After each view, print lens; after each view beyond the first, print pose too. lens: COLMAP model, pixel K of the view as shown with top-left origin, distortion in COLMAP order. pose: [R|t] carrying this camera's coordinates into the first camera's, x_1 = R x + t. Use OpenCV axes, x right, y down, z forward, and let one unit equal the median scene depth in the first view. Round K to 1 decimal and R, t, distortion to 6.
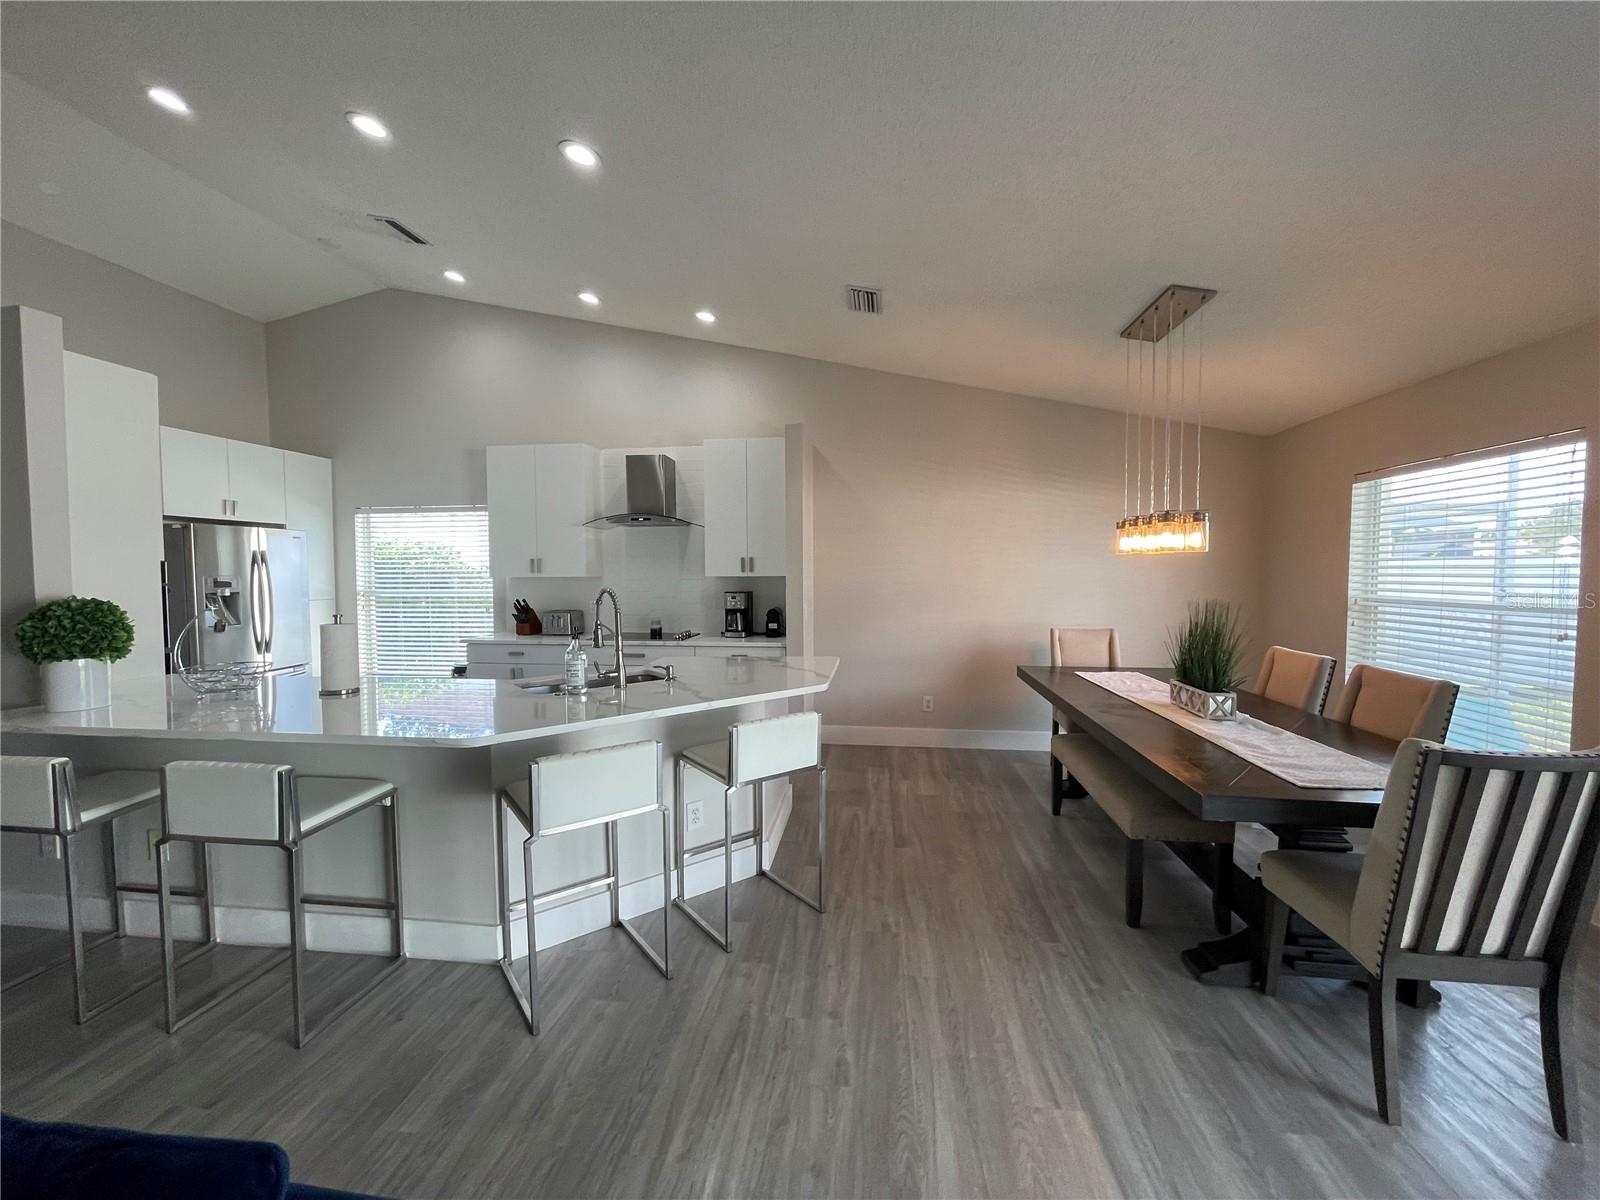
lens RADIAL K [[642.2, 0, 795.5], [0, 642.2, 598.8], [0, 0, 1]] dist [-0.003626, -0.000512]
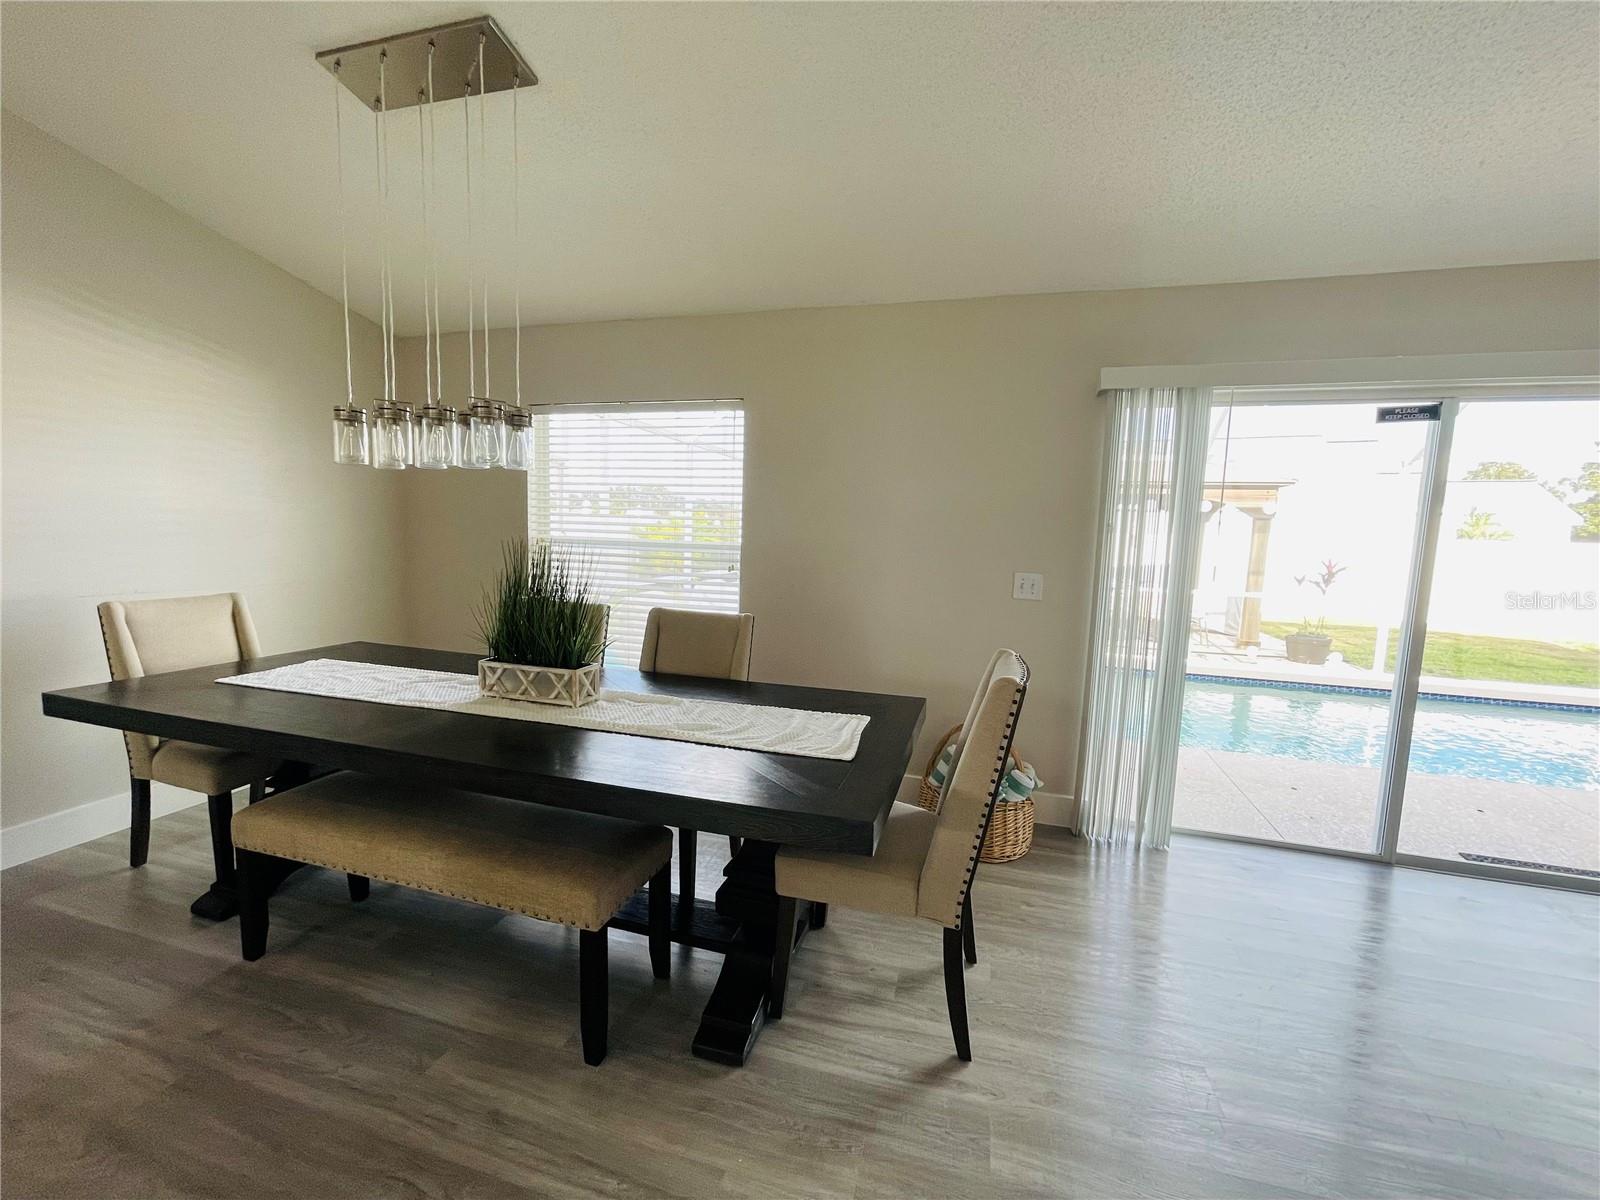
lens RADIAL K [[639.4, 0, 801.7], [0, 639.4, 606.7], [0, 0, 1]] dist [-0.001242, 0.000026]
pose [[0.150936, -0.108432, 0.982579, -0.007608], [0.011363, 0.994091, 0.107957, 0.000418], [-0.988478, -0.005129, 0.151276, 0.391569]]
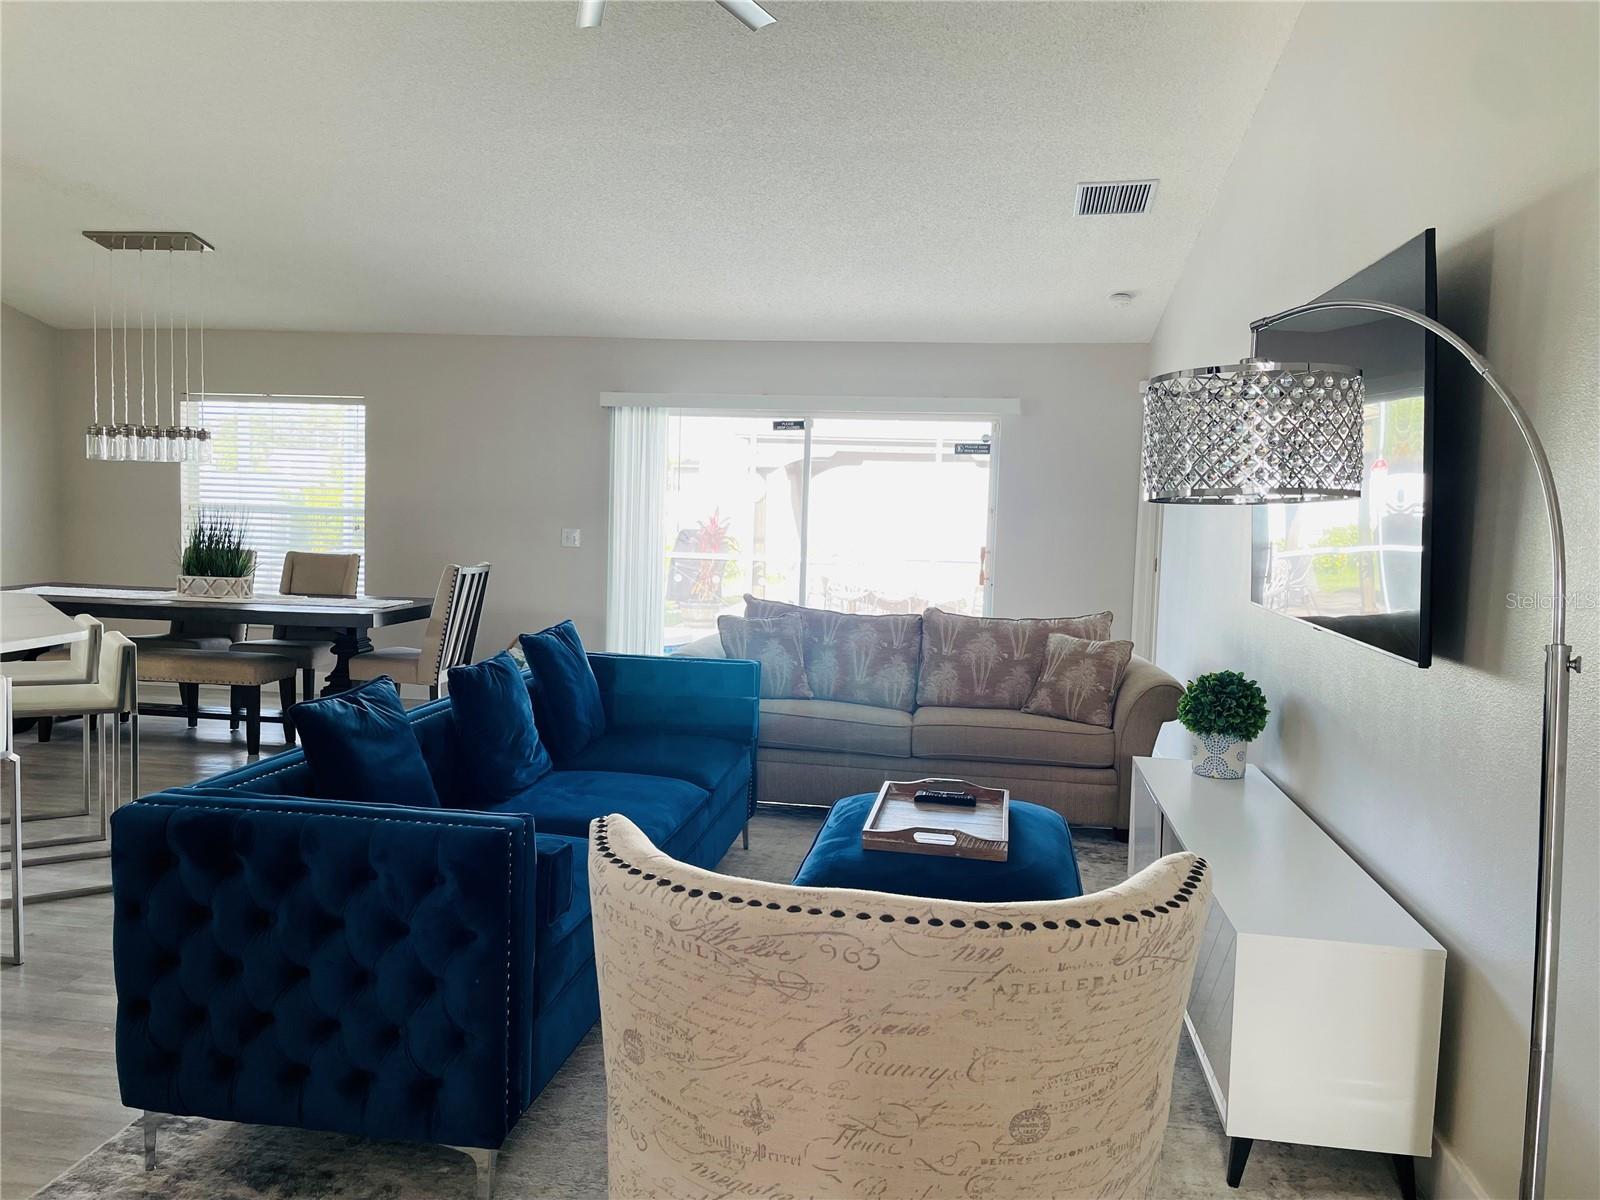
lens RADIAL K [[1211.3, 0, 800.0], [0, 1211.3, 600.0], [0, 0, 1]] dist [0.074834, -0.095259]
pose [[0.022415, -0.075904, 0.996863, -1.070390], [0.014307, 0.997036, 0.075595, 0.014166], [-0.999646, 0.012568, 0.023435, -0.102949]]
